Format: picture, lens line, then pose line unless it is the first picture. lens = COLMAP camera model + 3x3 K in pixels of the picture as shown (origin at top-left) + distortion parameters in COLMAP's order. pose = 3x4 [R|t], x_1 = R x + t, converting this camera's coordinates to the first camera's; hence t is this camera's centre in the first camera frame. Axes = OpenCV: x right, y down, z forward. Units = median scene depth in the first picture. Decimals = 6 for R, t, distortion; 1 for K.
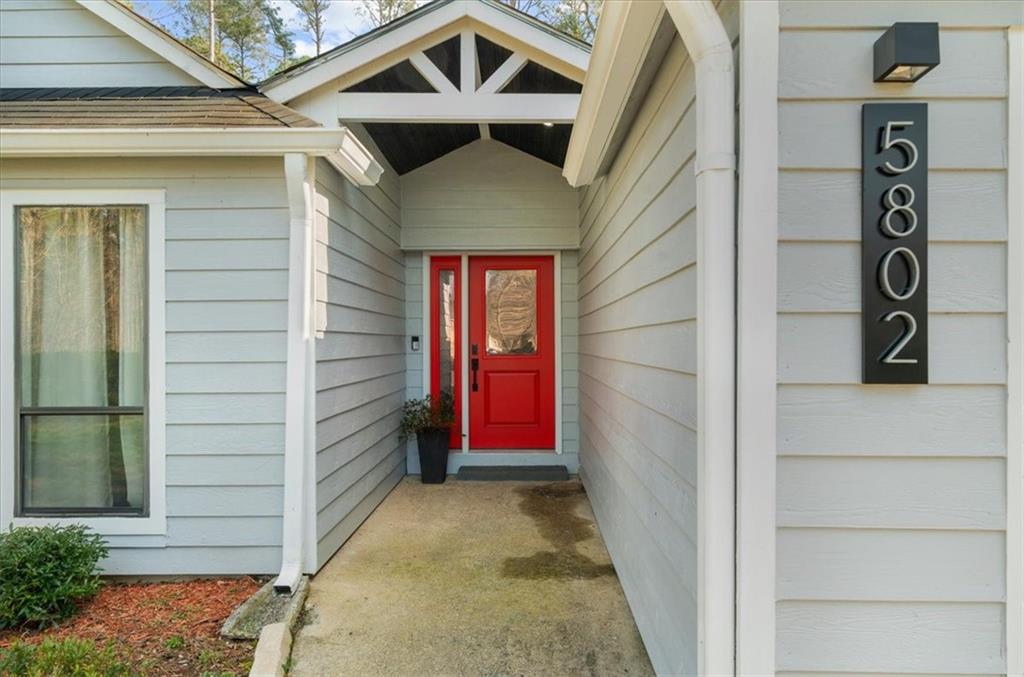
lens RADIAL K [[528.9, 0, 512.0], [0, 528.9, 338.5], [0, 0, 1]] dist [0.000560, 0.000045]
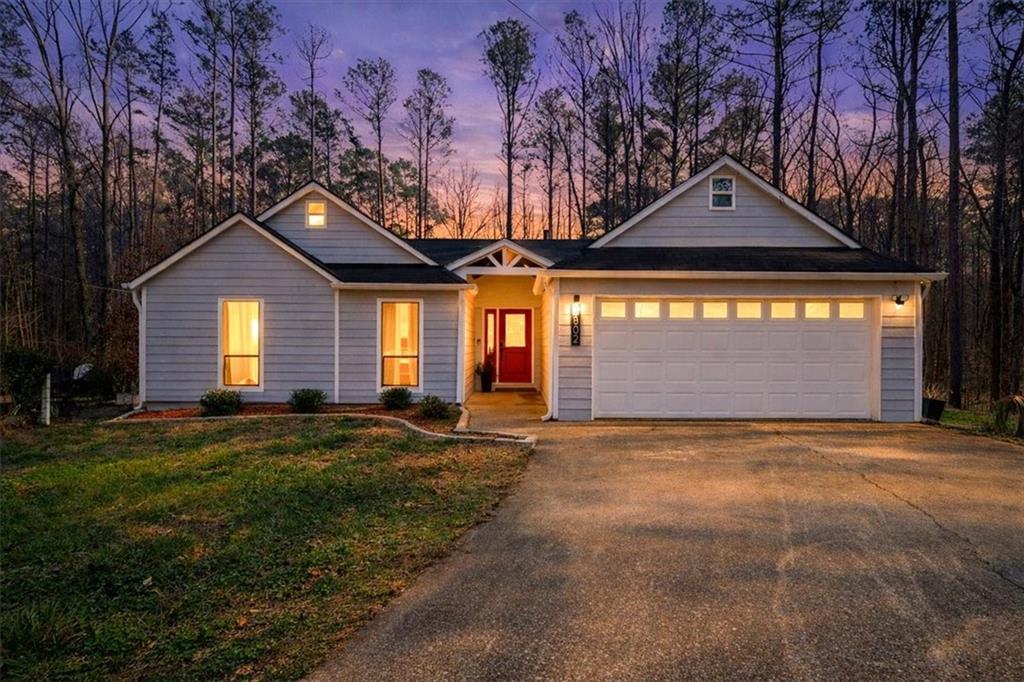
lens RADIAL K [[490.1, 0, 512.0], [0, 490.1, 341.0], [0, 0, 1]] dist [-0.000138, -0.000010]
pose [[0.999669, 0.004207, 0.025380, -0.083194], [-0.004148, 0.999989, -0.002362, 0.012378], [-0.025390, 0.002256, 0.999675, -1.540695]]
